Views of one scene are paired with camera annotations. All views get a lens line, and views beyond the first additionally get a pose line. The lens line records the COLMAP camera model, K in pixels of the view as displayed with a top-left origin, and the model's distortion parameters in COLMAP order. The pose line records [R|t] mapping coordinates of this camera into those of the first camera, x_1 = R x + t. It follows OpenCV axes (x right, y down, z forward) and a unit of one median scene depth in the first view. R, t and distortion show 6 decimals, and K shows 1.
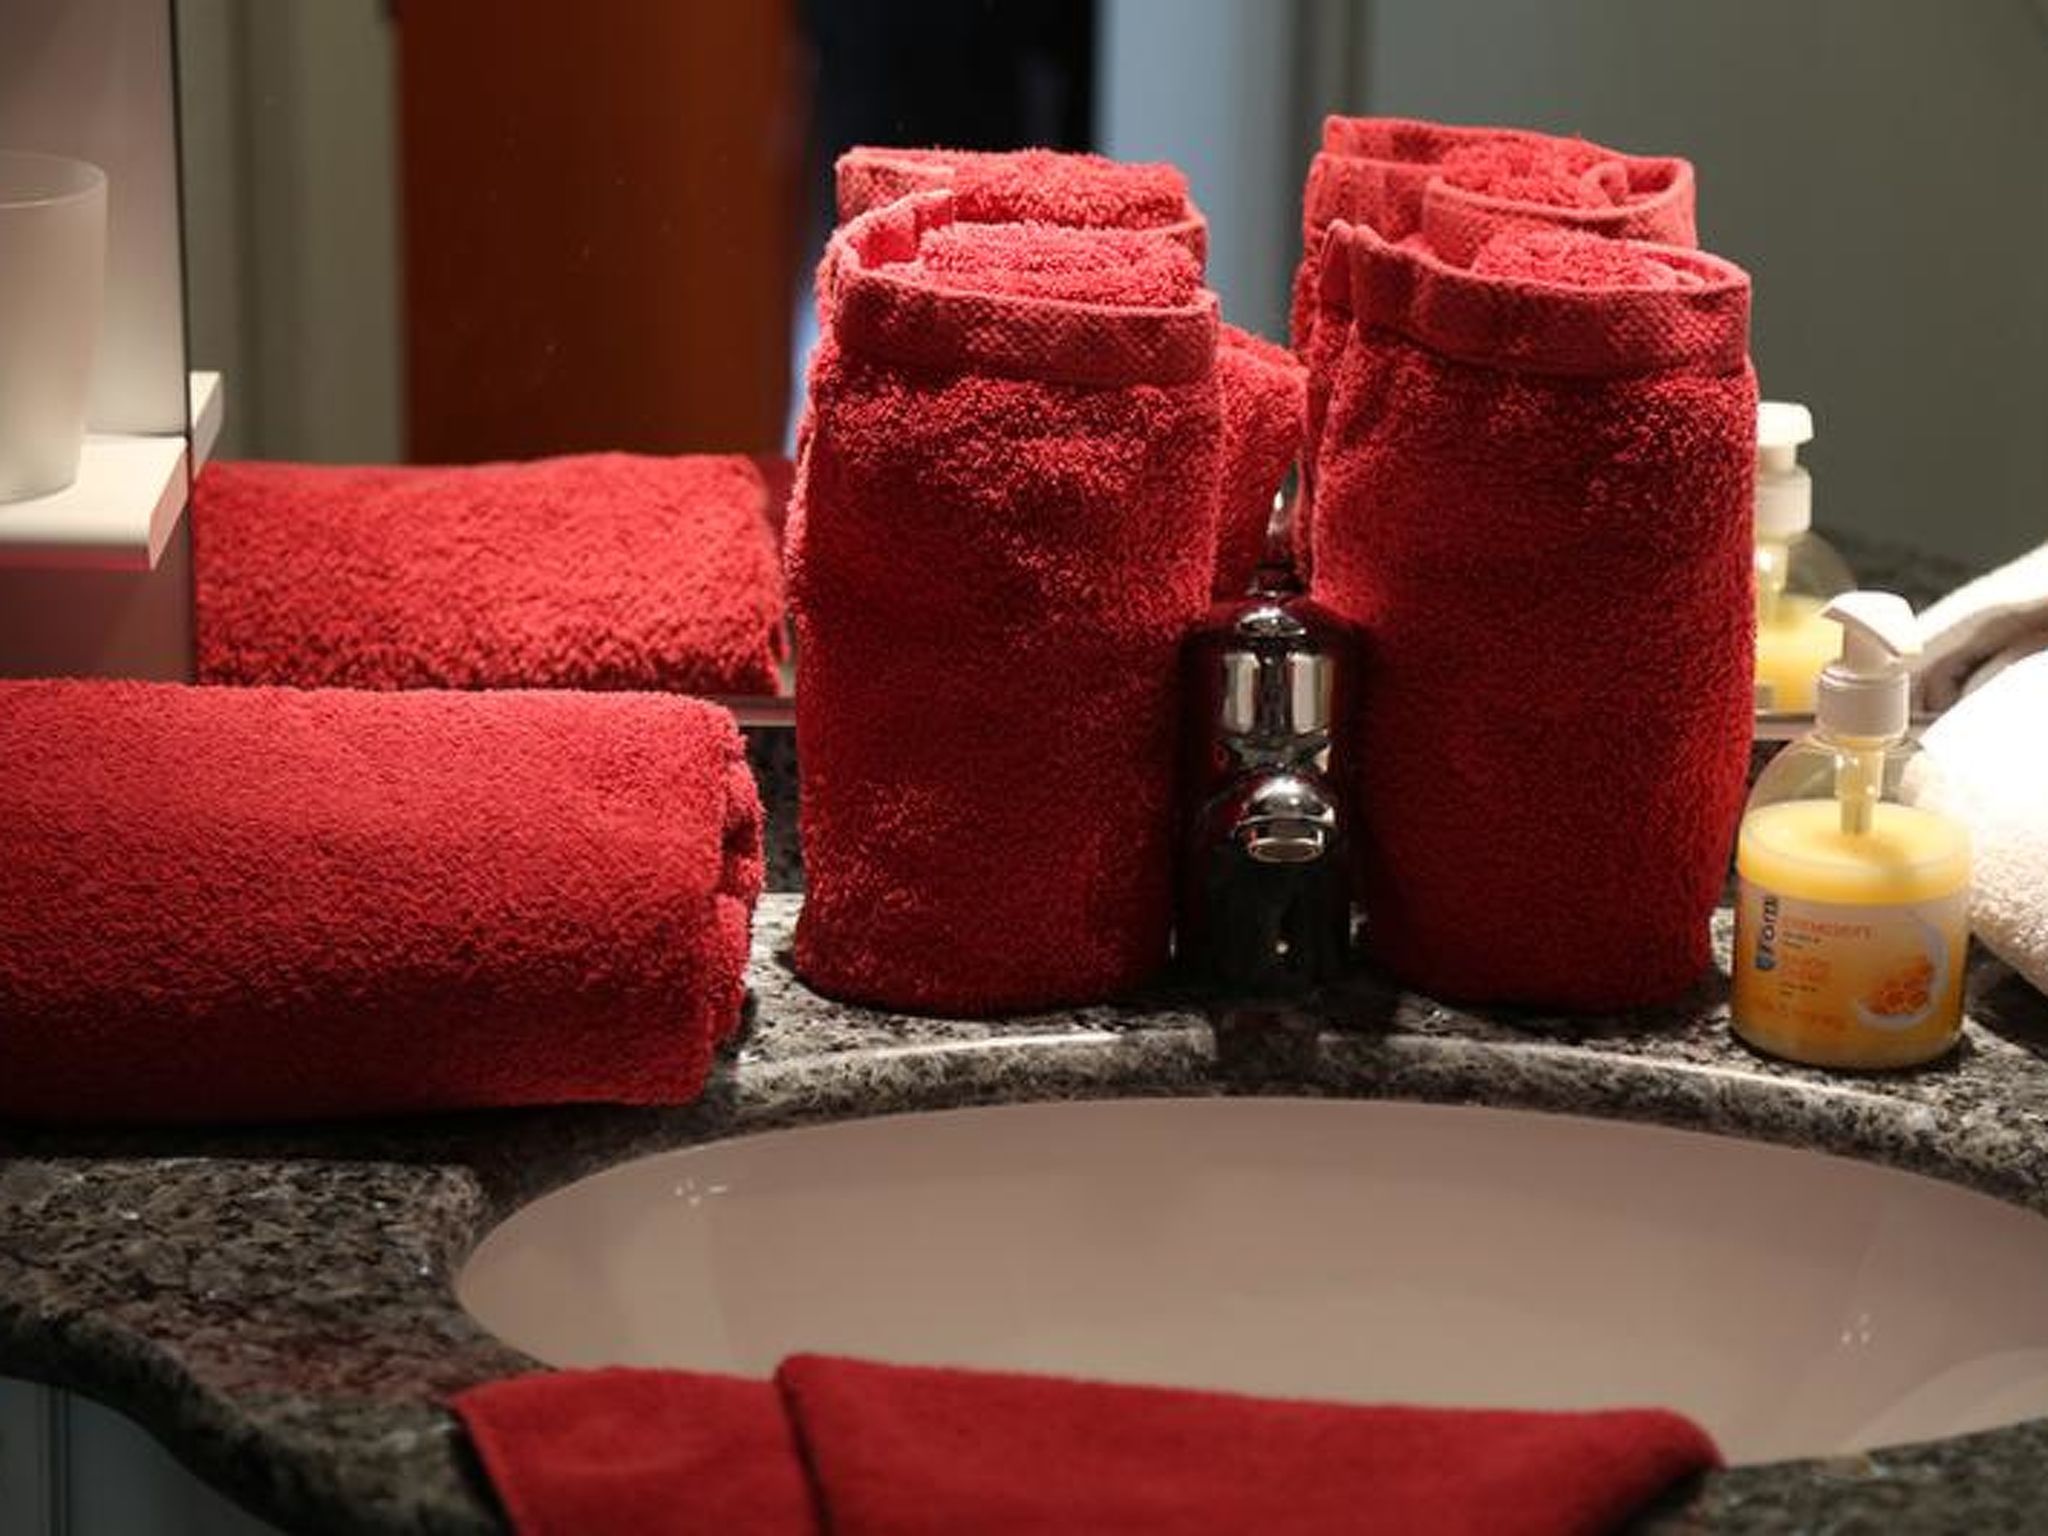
lens RADIAL K [[6119.8, 0, 1026.3], [0, 6119.8, 758.7], [0, 0, 1]] dist [0.570285, 0.000000]
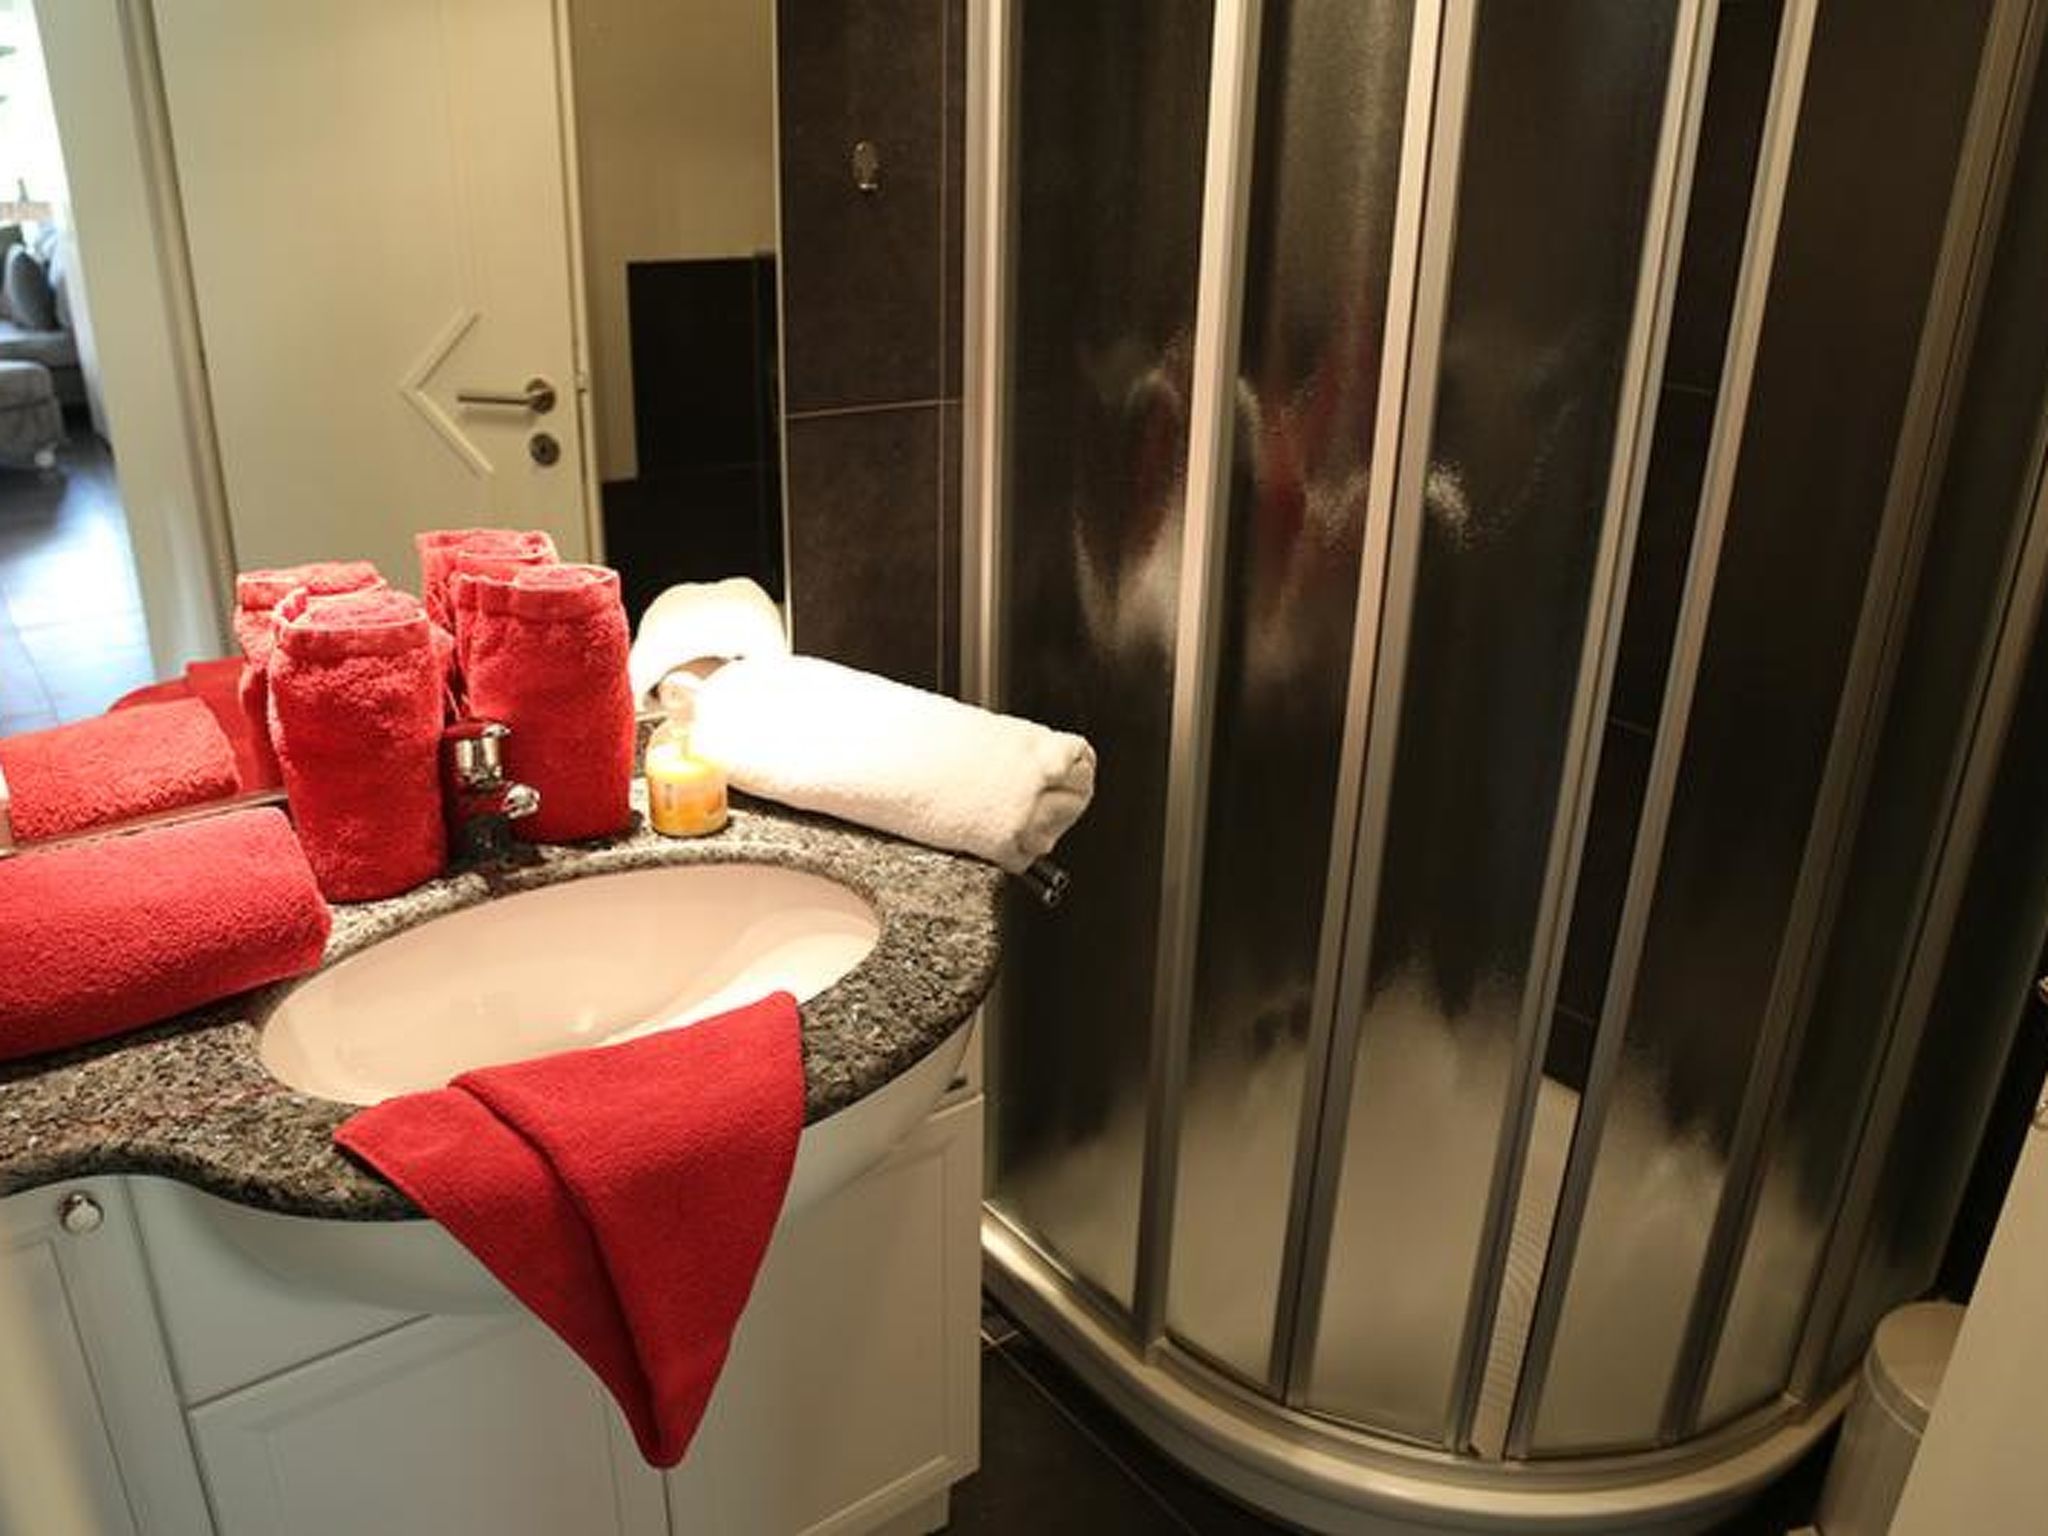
lens RADIAL K [[1625.8, 0, 1020.7], [0, 1625.8, 789.0], [0, 0, 1]] dist [-0.038745, 0.003275]
pose [[0.827824, -0.229216, 0.512023, -0.133345], [0.175605, 0.972727, 0.151546, -0.062328], [-0.532795, -0.035539, 0.845498, 0.279075]]
